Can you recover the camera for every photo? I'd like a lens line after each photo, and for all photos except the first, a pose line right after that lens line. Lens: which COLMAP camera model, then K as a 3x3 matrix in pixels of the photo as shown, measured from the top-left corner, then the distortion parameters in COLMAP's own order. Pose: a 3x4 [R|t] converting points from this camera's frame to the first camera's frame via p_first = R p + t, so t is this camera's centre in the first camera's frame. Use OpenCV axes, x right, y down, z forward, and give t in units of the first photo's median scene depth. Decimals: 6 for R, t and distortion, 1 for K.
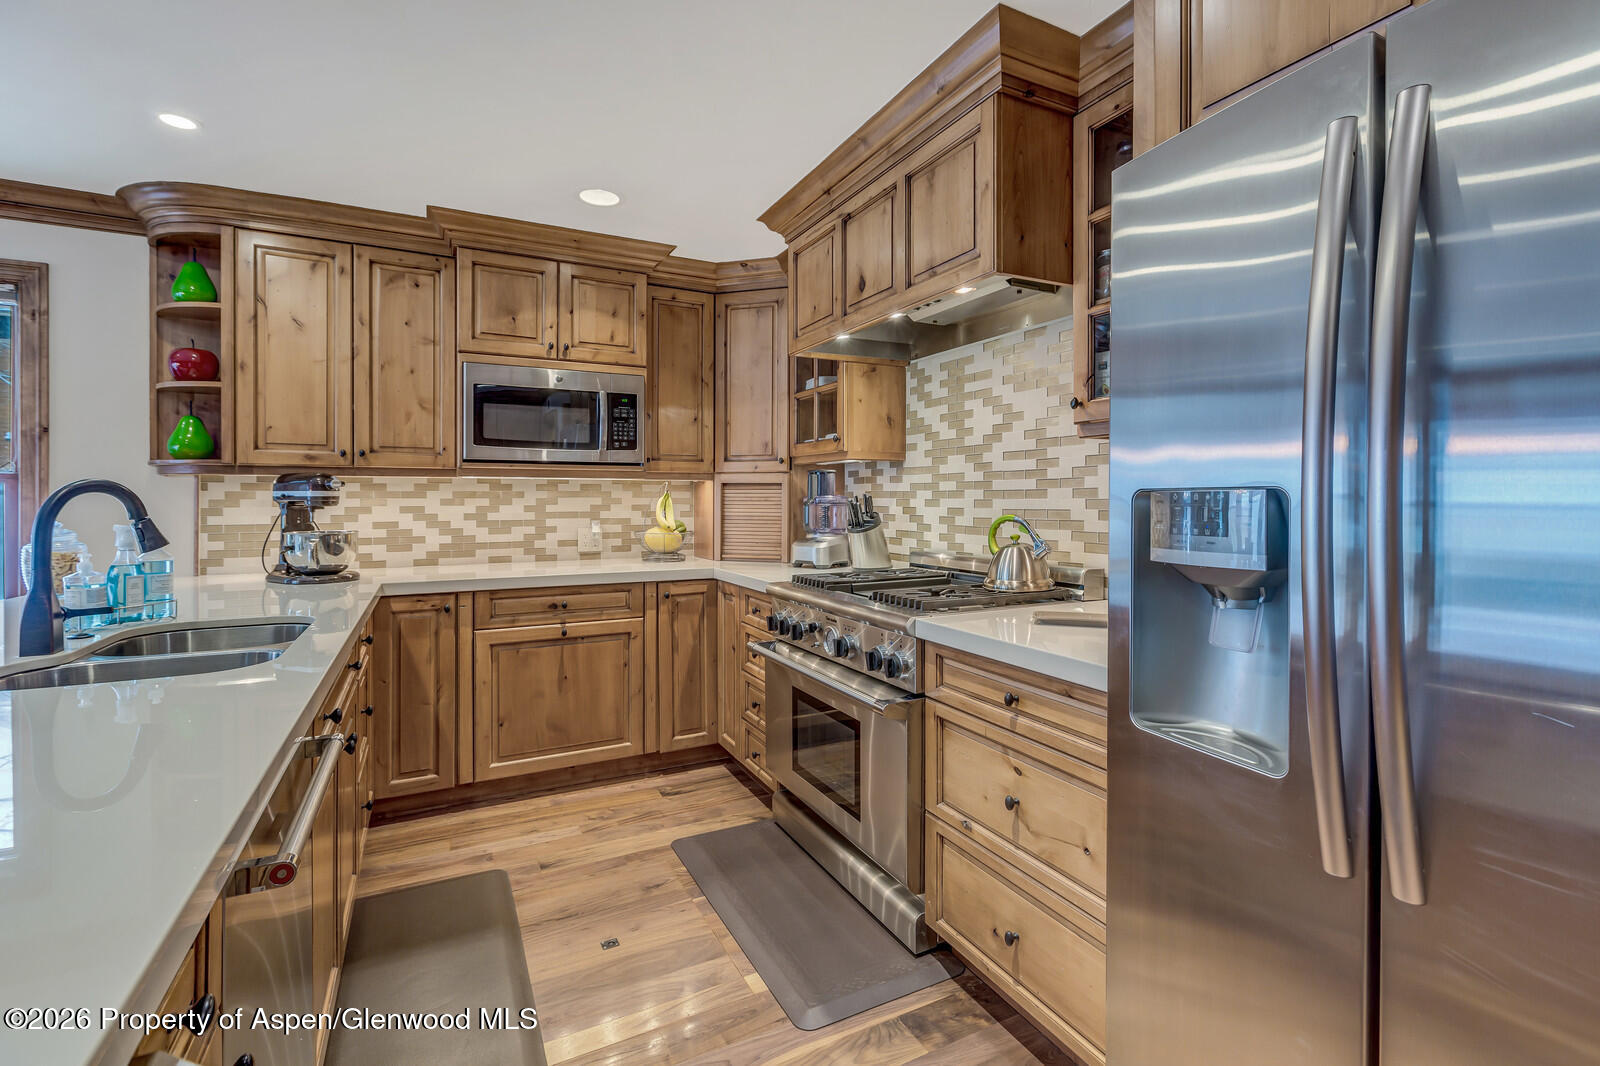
lens RADIAL K [[718.3, 0, 805.8], [0, 718.3, 501.7], [0, 0, 1]] dist [-0.000071, 0.000142]
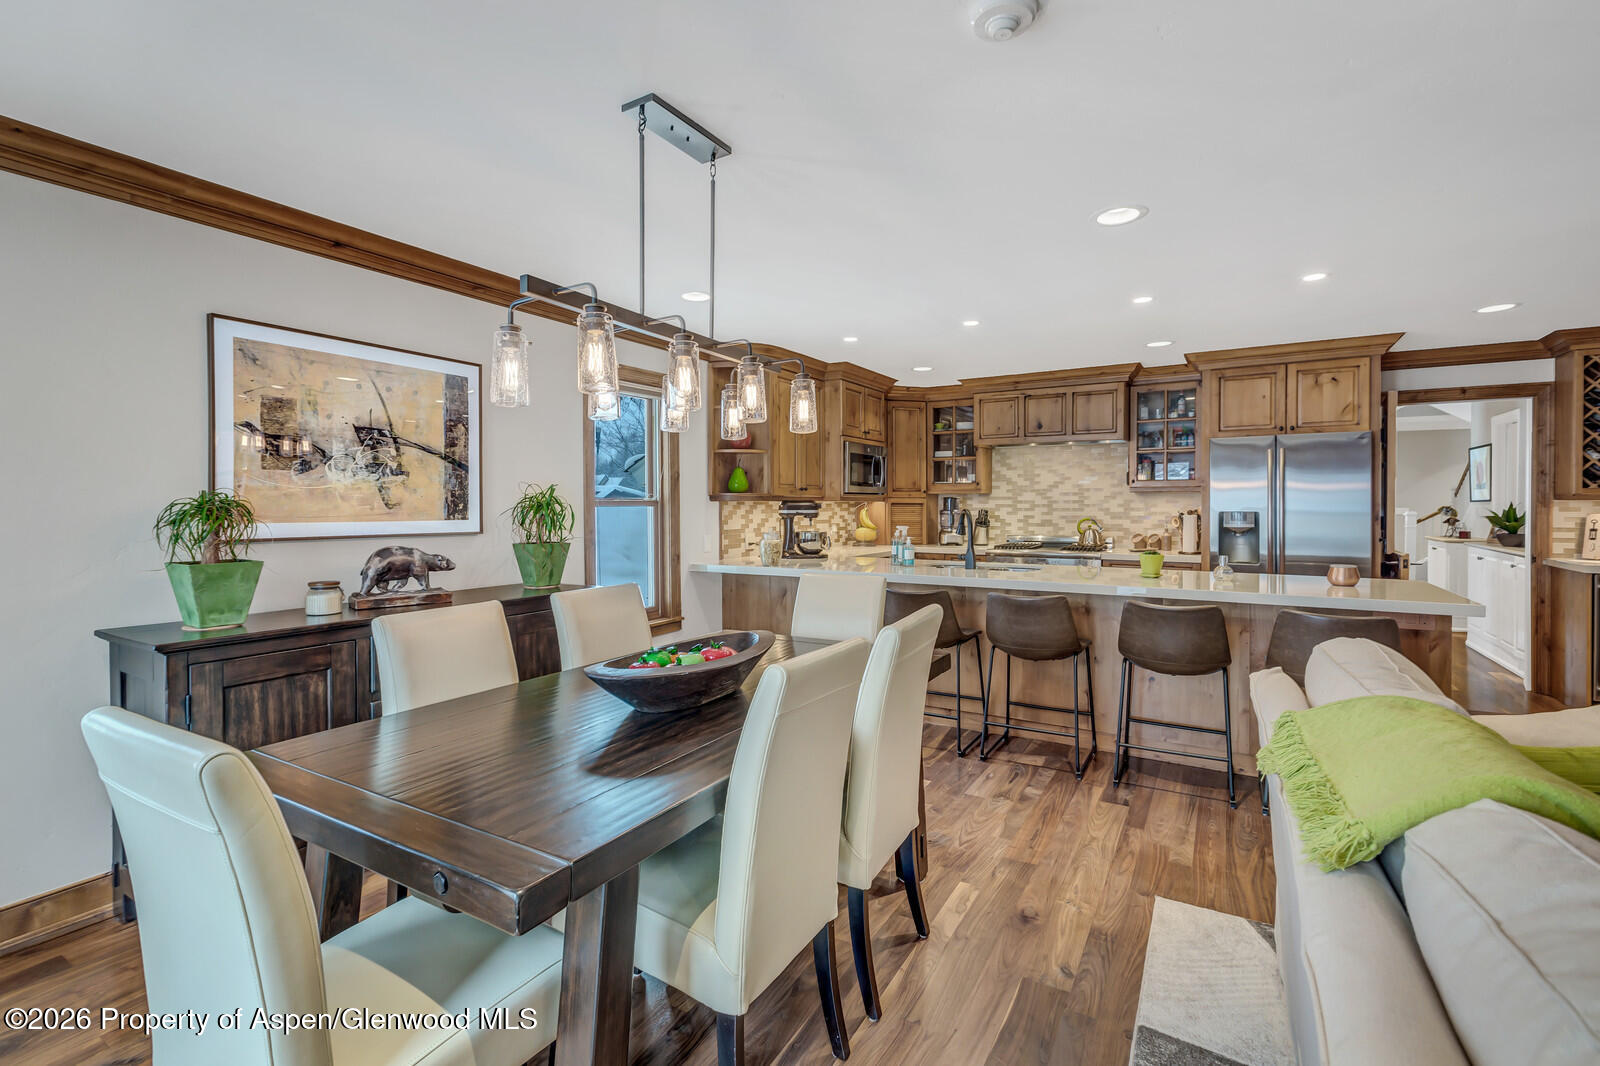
lens RADIAL K [[720.8, 0, 801.5], [0, 720.8, 514.1], [0, 0, 1]] dist [0.000336, 0.000204]
pose [[0.840068, -0.009406, 0.542399, -1.711295], [0.004557, 0.999937, 0.010283, -0.023671], [-0.542461, -0.006166, 0.840058, -0.564230]]
